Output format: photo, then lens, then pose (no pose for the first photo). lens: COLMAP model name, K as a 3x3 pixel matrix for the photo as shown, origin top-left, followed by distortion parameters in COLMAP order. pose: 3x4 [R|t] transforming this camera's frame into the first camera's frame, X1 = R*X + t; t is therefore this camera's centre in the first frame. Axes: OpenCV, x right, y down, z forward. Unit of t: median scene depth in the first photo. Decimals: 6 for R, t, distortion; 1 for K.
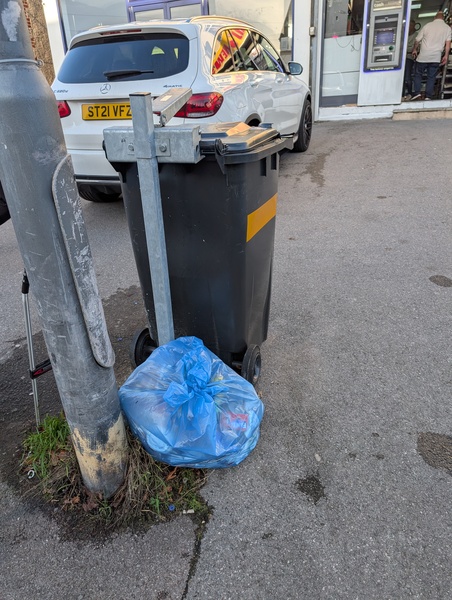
lens RADIAL K [[427.7, 0, 227.0], [0, 427.7, 305.1], [0, 0, 1]] dist [0.018407, -0.014492]
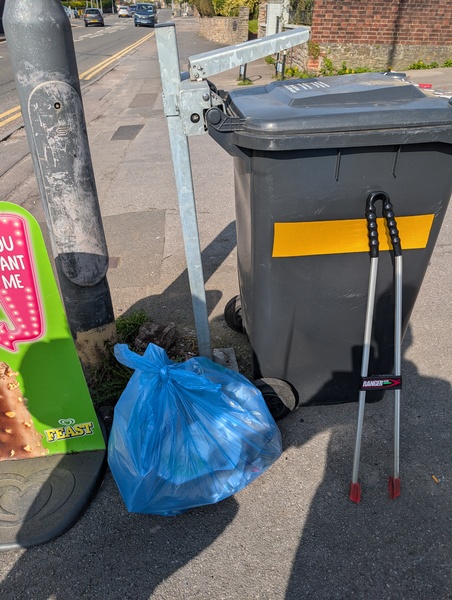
lens RADIAL K [[427.7, 0, 221.5], [0, 427.7, 303.8], [0, 0, 1]] dist [0.018407, -0.014492]
pose [[0.388805, 0.552479, -0.737290, 0.665813], [-0.424821, 0.817610, 0.388640, -0.375120], [0.817531, 0.162111, 0.552596, 0.644152]]
